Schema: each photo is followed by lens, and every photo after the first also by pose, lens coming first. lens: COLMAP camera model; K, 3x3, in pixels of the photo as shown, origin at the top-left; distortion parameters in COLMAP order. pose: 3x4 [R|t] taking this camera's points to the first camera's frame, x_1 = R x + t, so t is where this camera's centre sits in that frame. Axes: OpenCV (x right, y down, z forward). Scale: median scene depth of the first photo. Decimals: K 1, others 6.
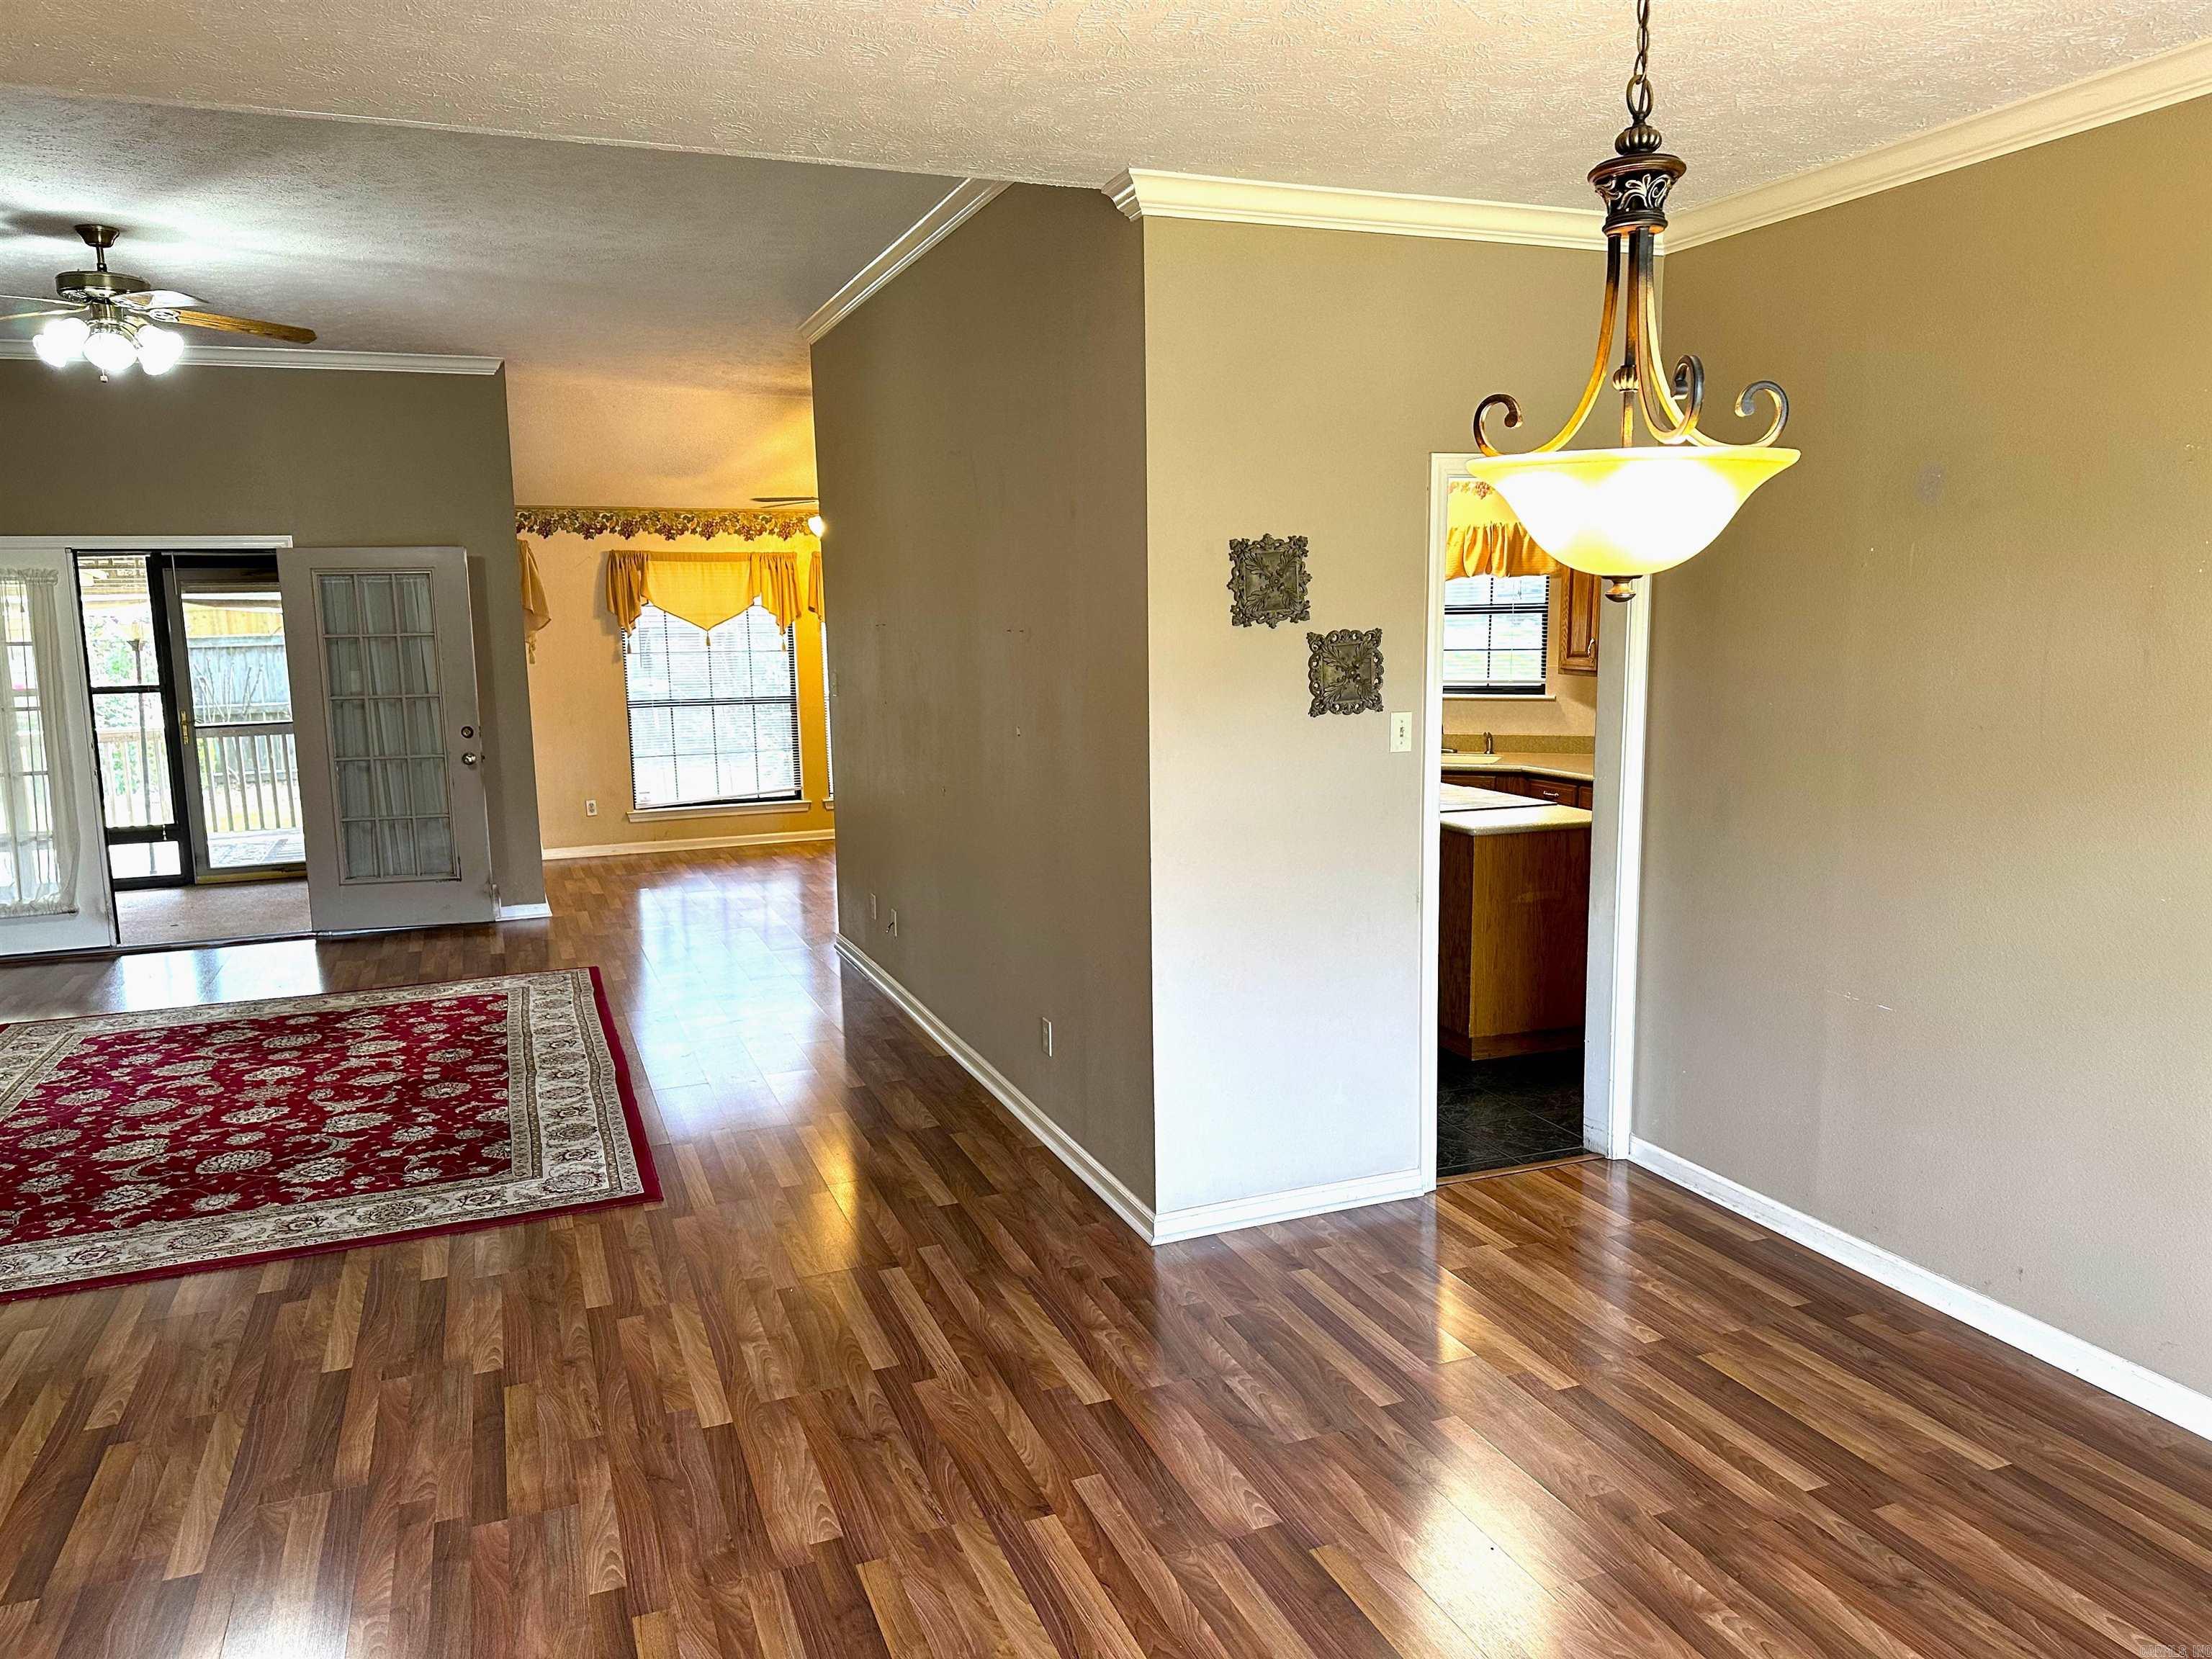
lens RADIAL K [[1562.1, 0, 1106.8], [0, 1562.1, 832.3], [0, 0, 1]] dist [0.013388, 0.003065]
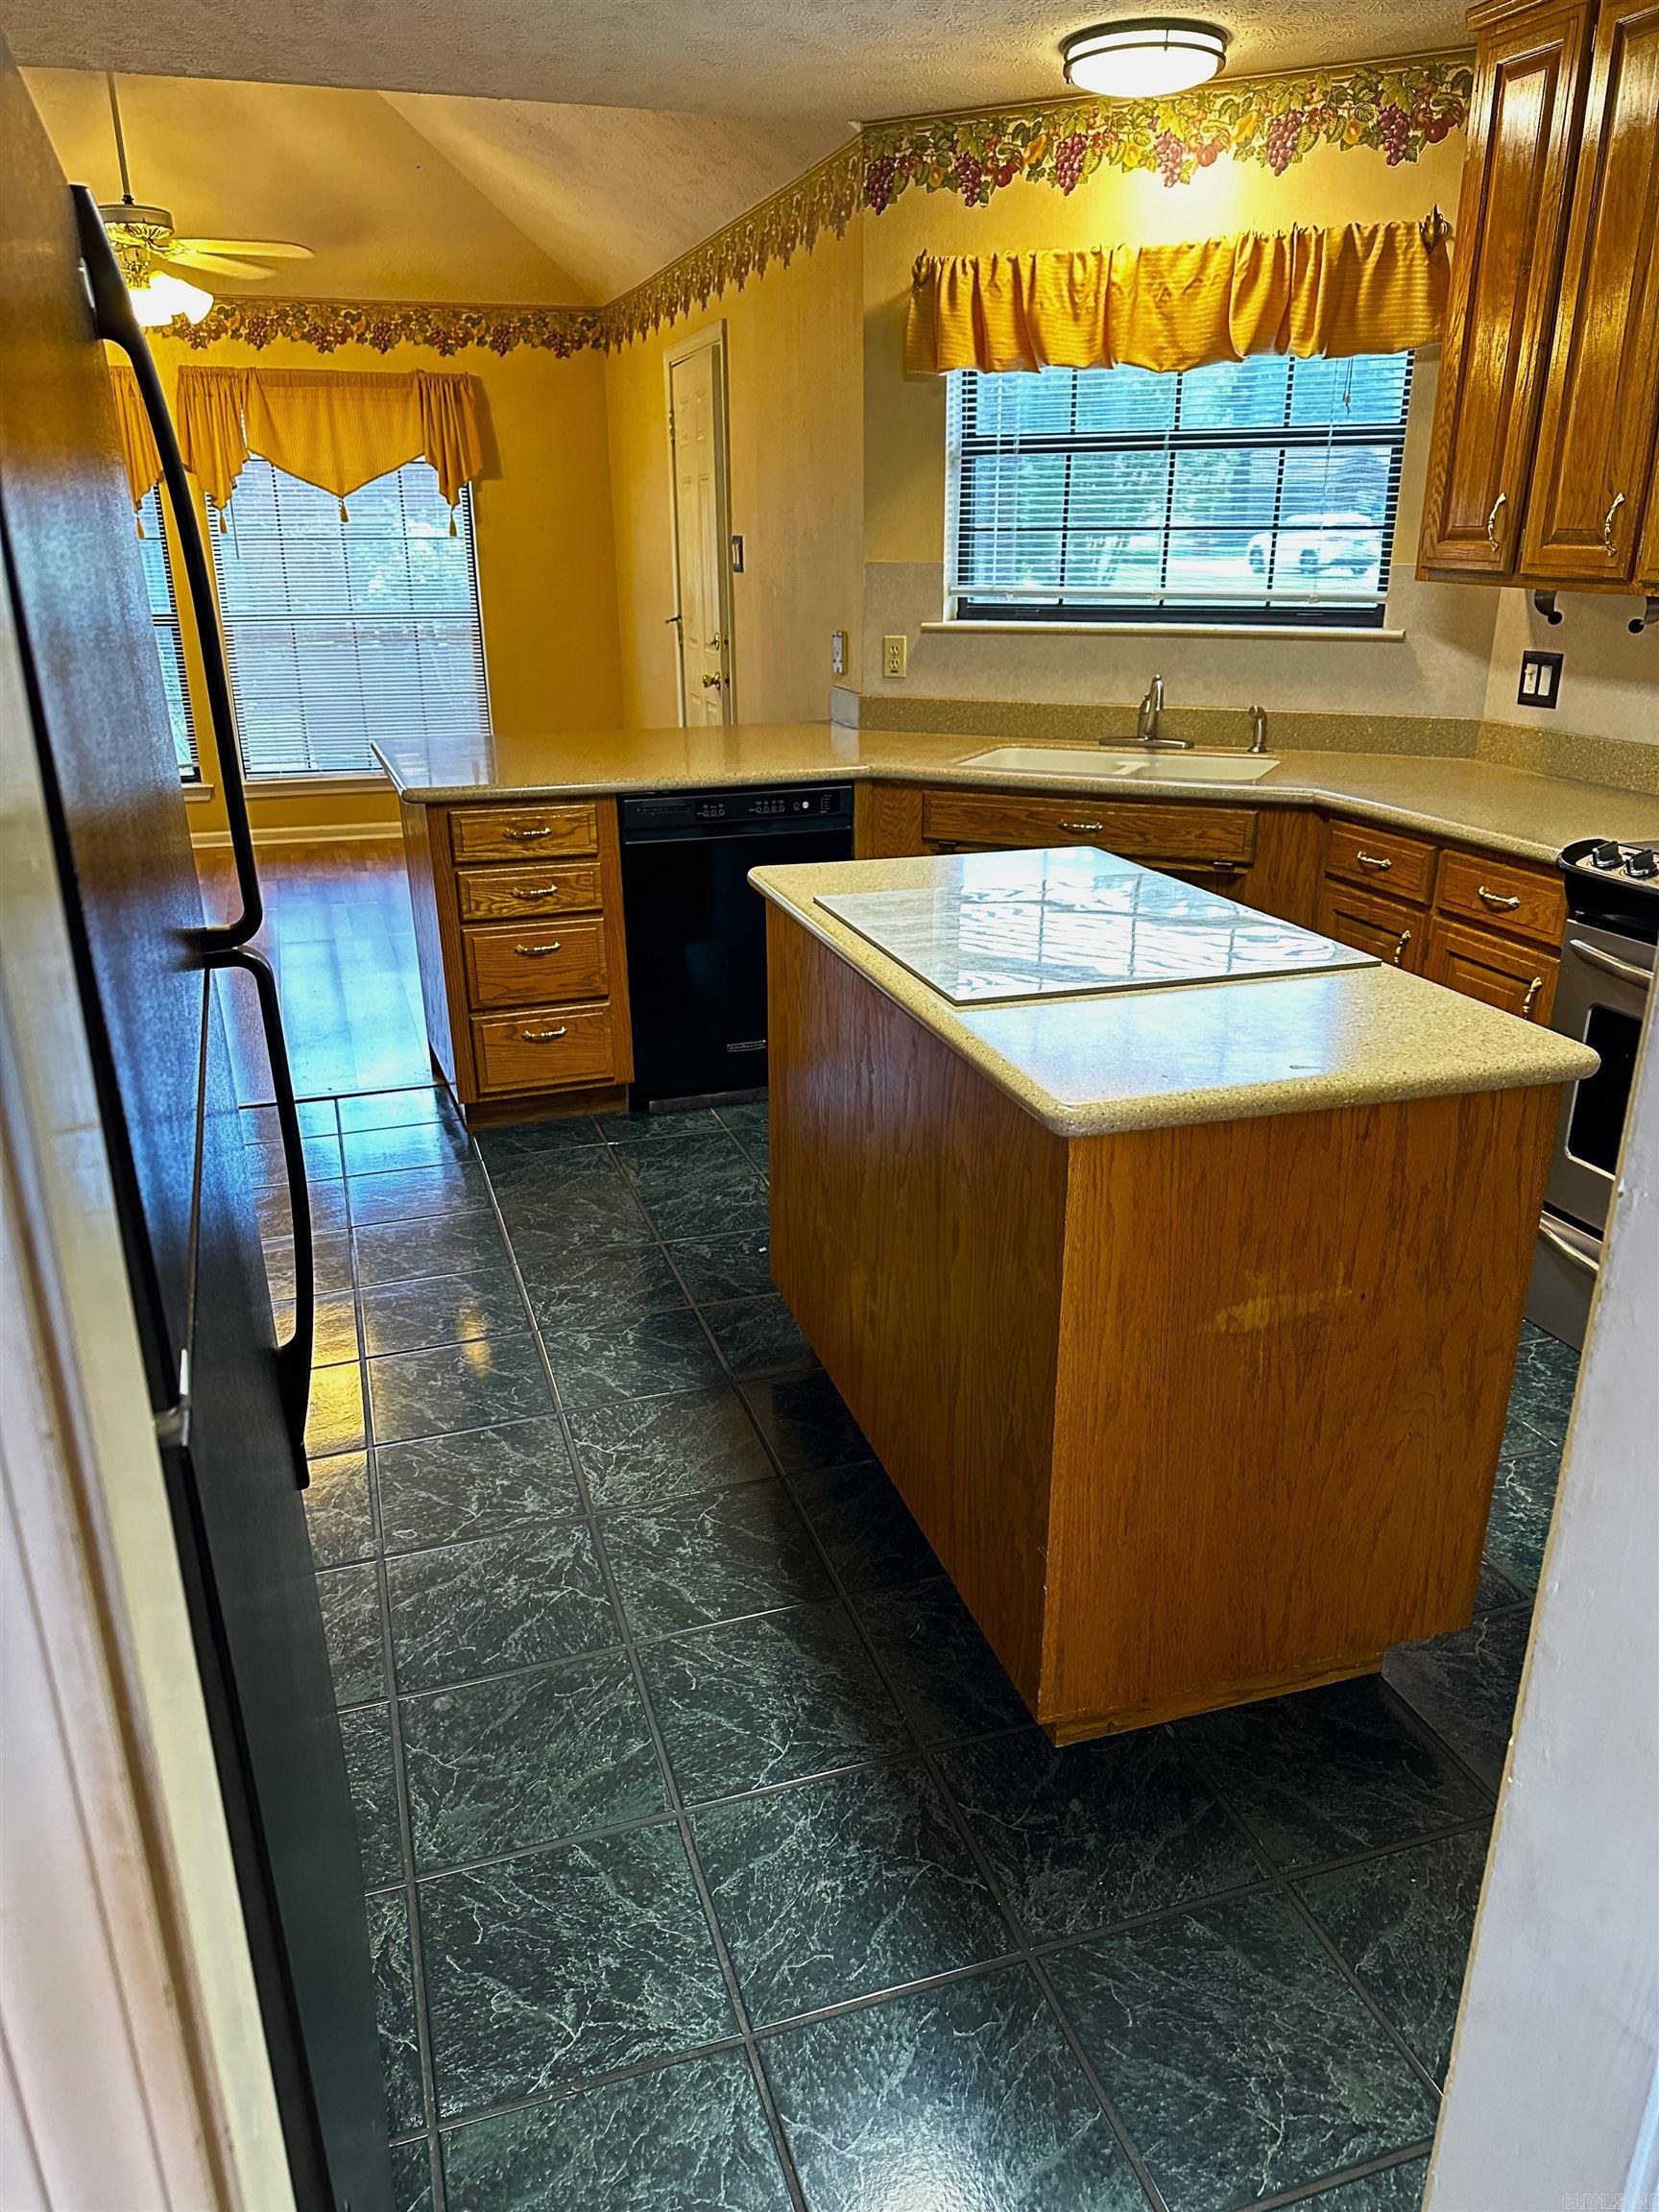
lens RADIAL K [[1562.1, 0, 845.3], [0, 1562.1, 1100.0], [0, 0, 1]] dist [0.013388, 0.003065]
pose [[0.998612, 0.028136, -0.044530, 0.143724], [-0.018419, 0.978539, 0.205236, -0.042881], [0.049349, -0.204130, 0.977699, 0.501200]]
